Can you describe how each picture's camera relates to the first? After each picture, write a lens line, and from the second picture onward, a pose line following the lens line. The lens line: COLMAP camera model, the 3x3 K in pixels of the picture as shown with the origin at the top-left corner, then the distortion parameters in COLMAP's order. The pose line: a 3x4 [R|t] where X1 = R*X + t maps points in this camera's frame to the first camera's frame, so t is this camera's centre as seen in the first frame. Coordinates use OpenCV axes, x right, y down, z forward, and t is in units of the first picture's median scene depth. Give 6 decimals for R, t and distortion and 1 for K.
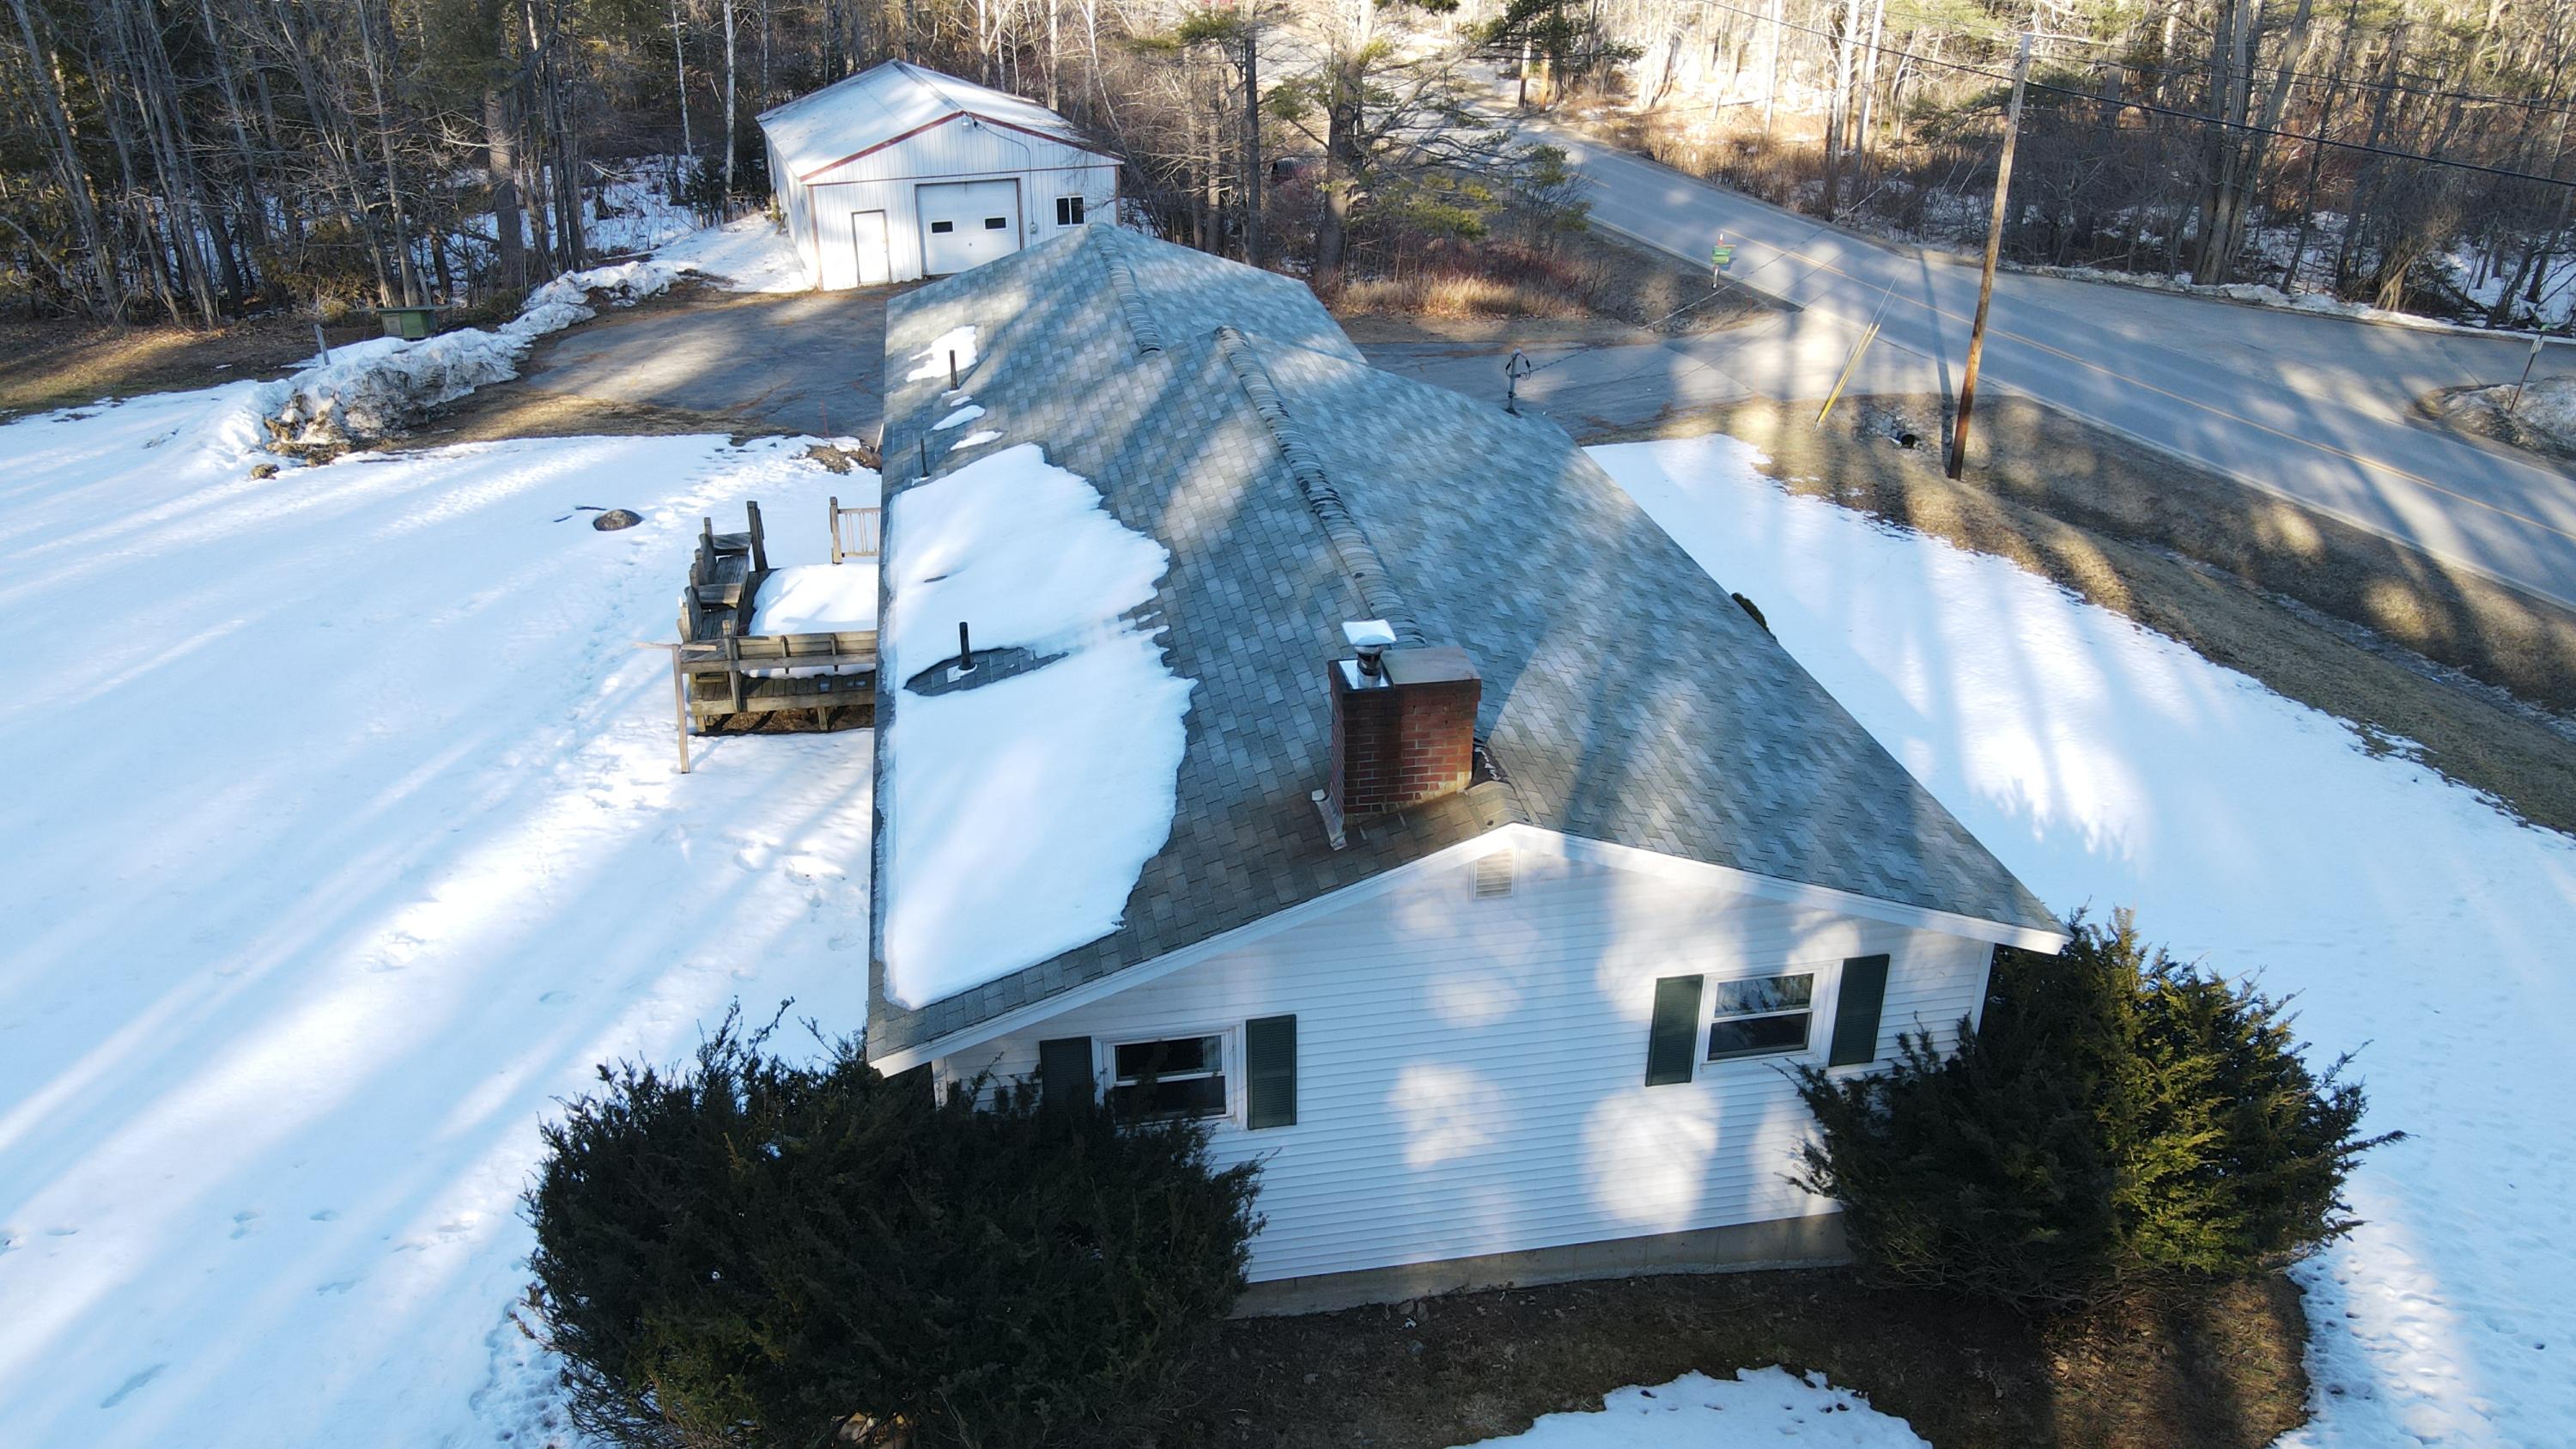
lens RADIAL K [[1878.4, 0, 1260.8], [0, 1878.4, 774.5], [0, 0, 1]] dist [0.014339, -0.001037]
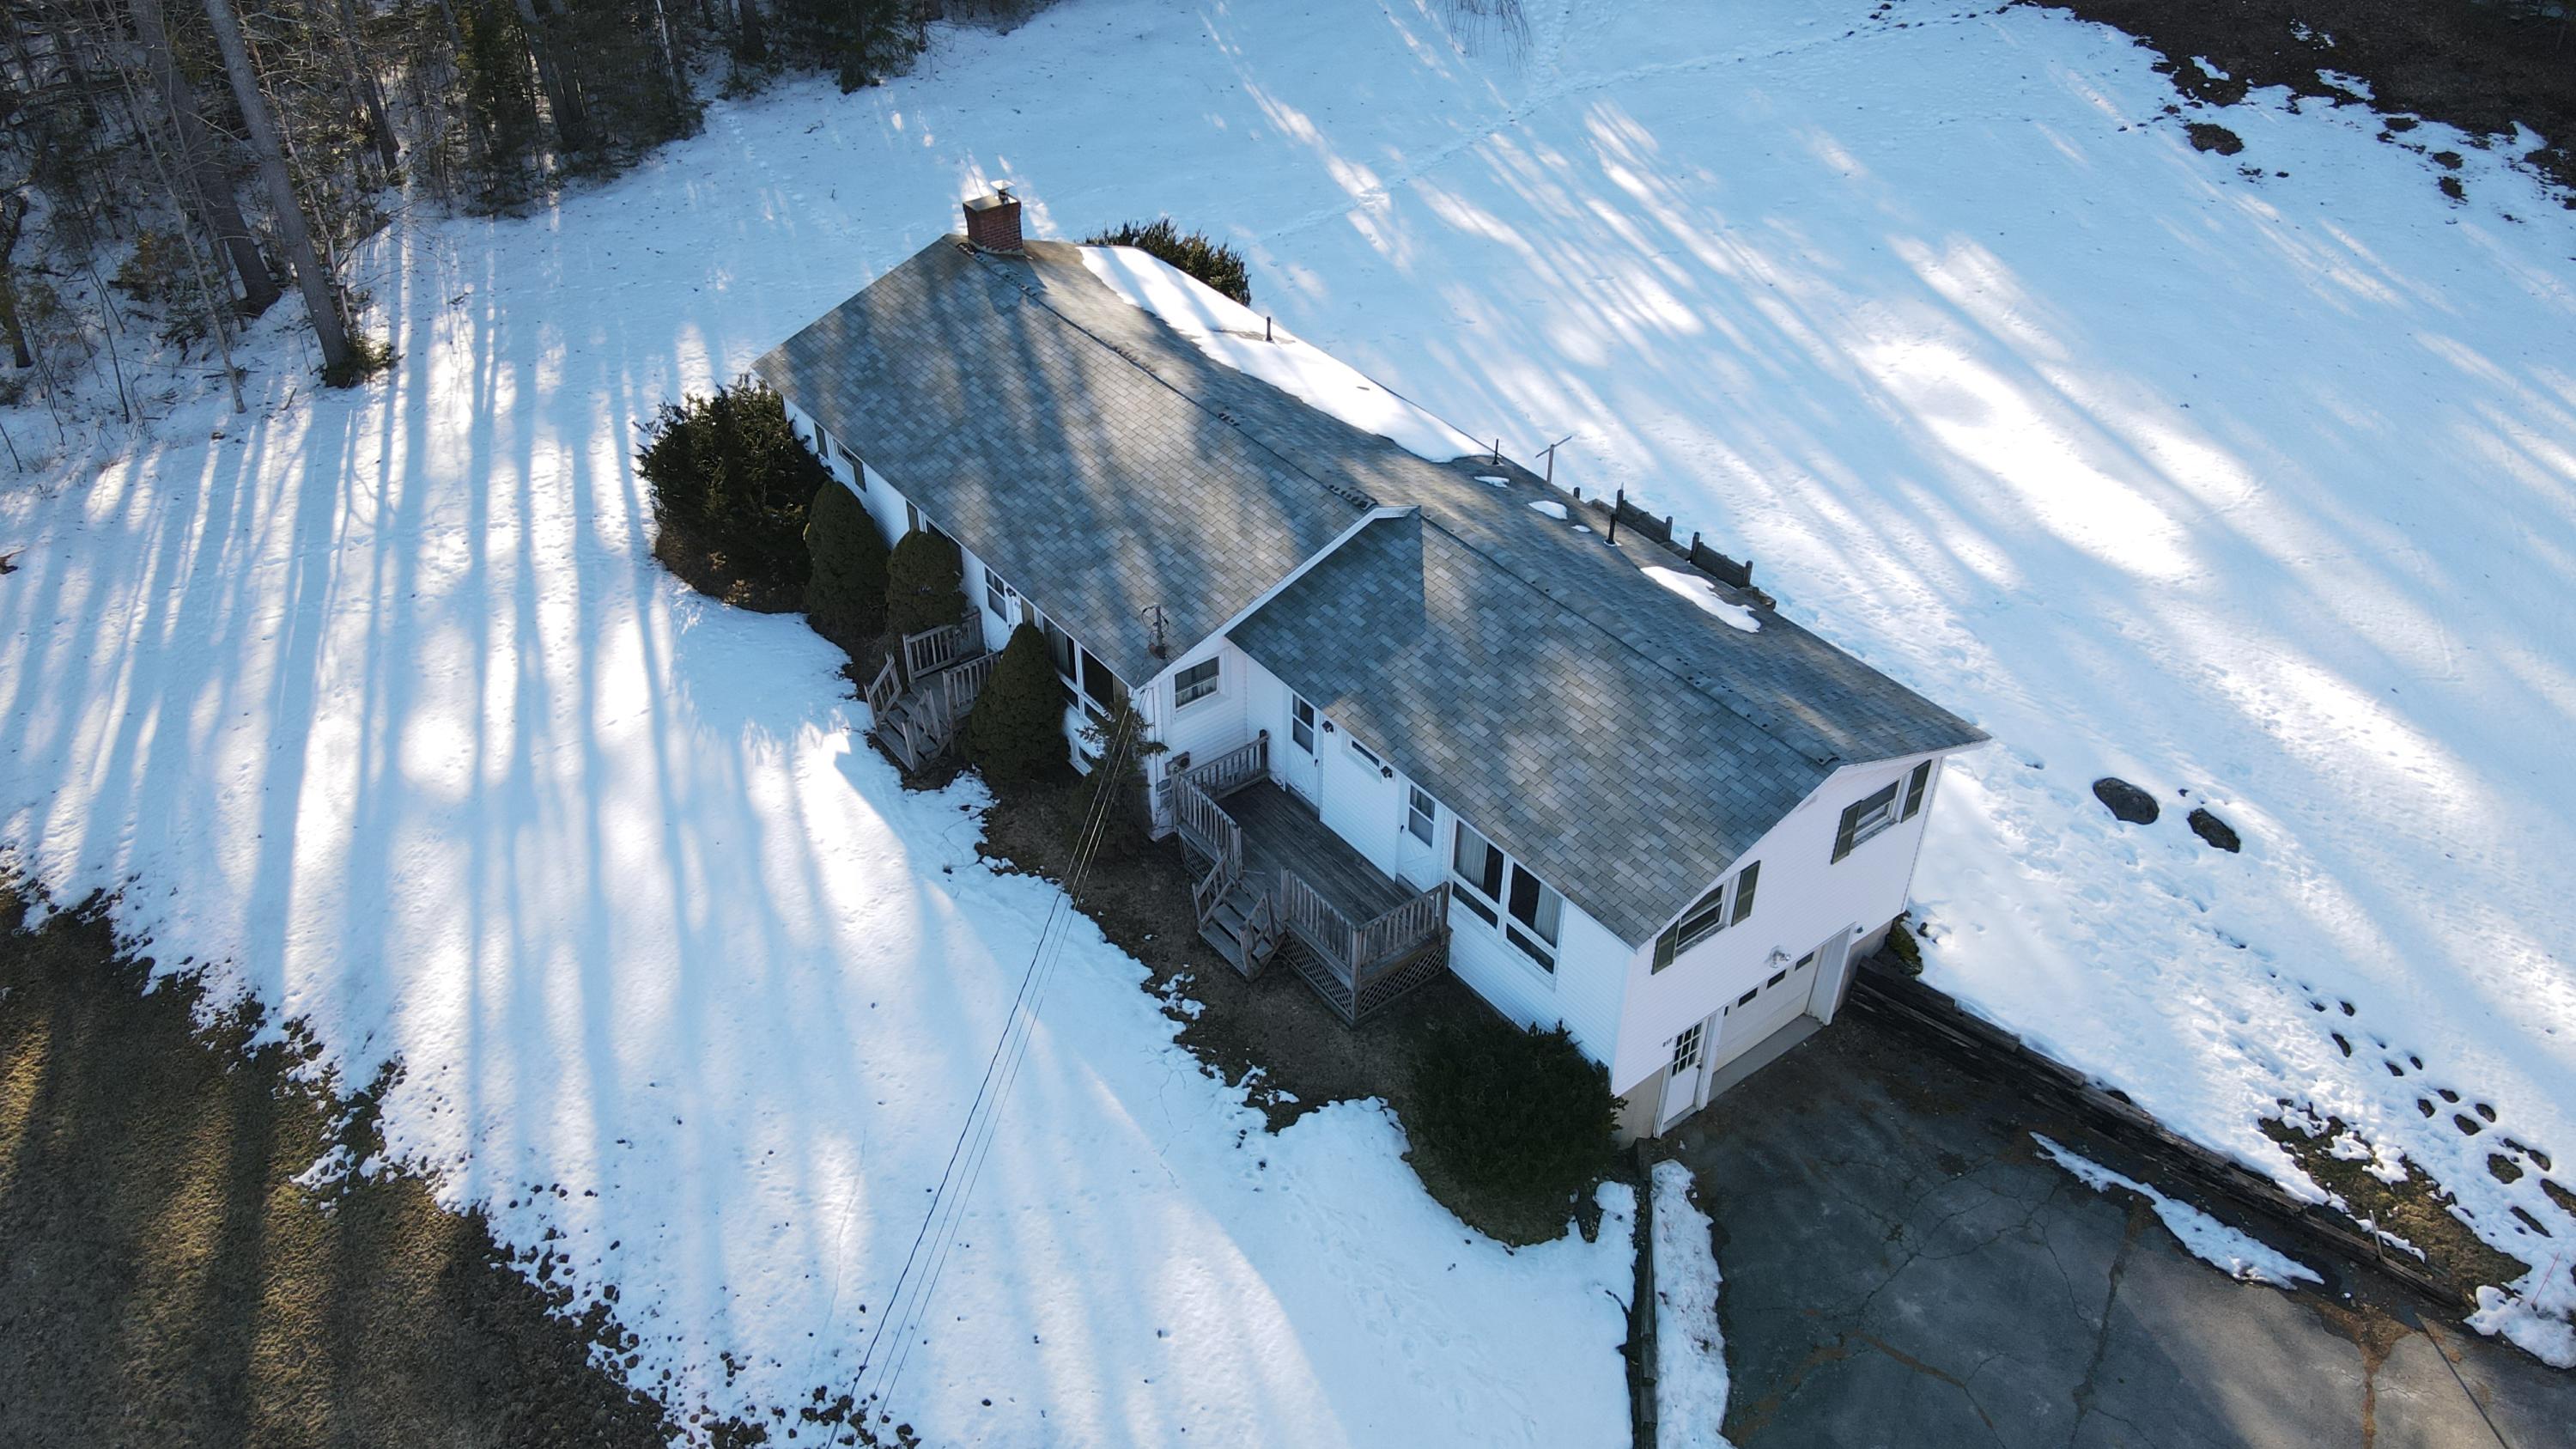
lens RADIAL K [[1906.8, 0, 1267.1], [0, 1906.8, 735.1], [0, 0, 1]] dist [0.006015, 0.000907]
pose [[-0.886967, 0.284965, -0.363435, 0.562307], [-0.211783, 0.448352, 0.868406, -1.302190], [0.410412, 0.847216, -0.337322, 1.621562]]
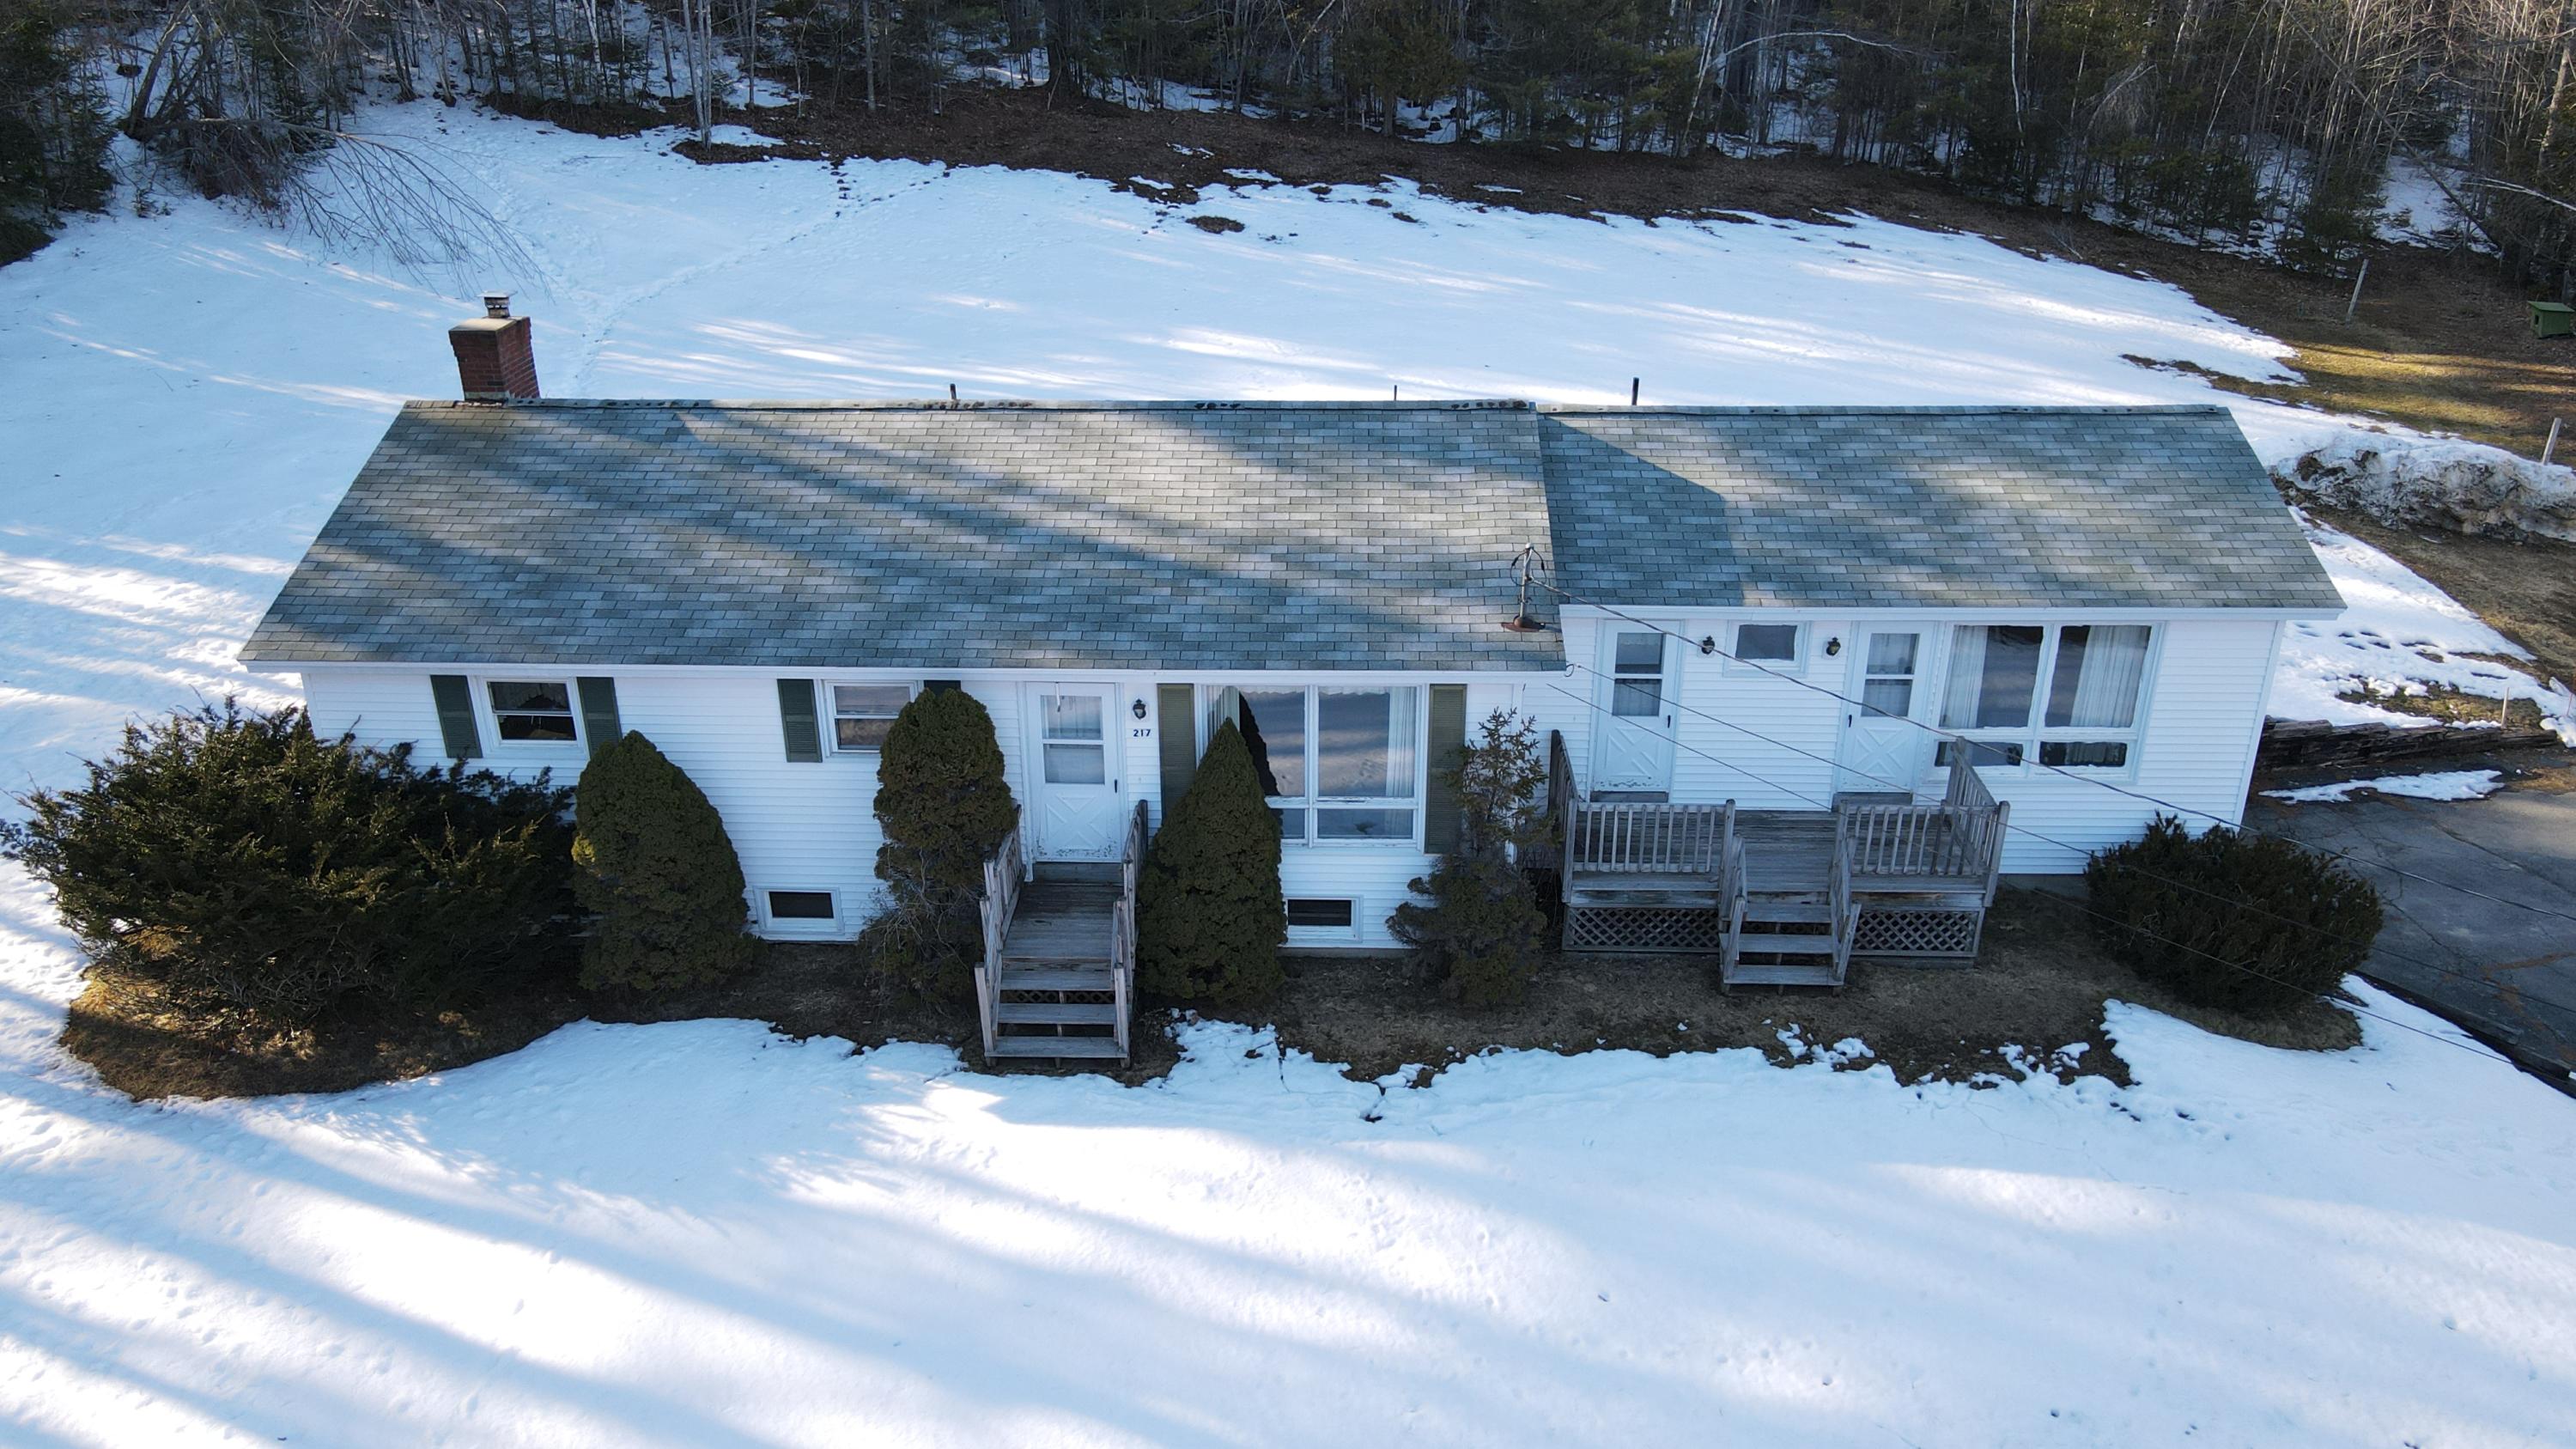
lens RADIAL K [[1906.8, 0, 1267.1], [0, 1906.8, 735.1], [0, 0, 1]] dist [0.006015, 0.000907]
pose [[-0.206387, 0.409059, -0.888862, 0.948421], [-0.449658, 0.767162, 0.457460, -0.514657], [0.869029, 0.494098, 0.025604, 1.022415]]
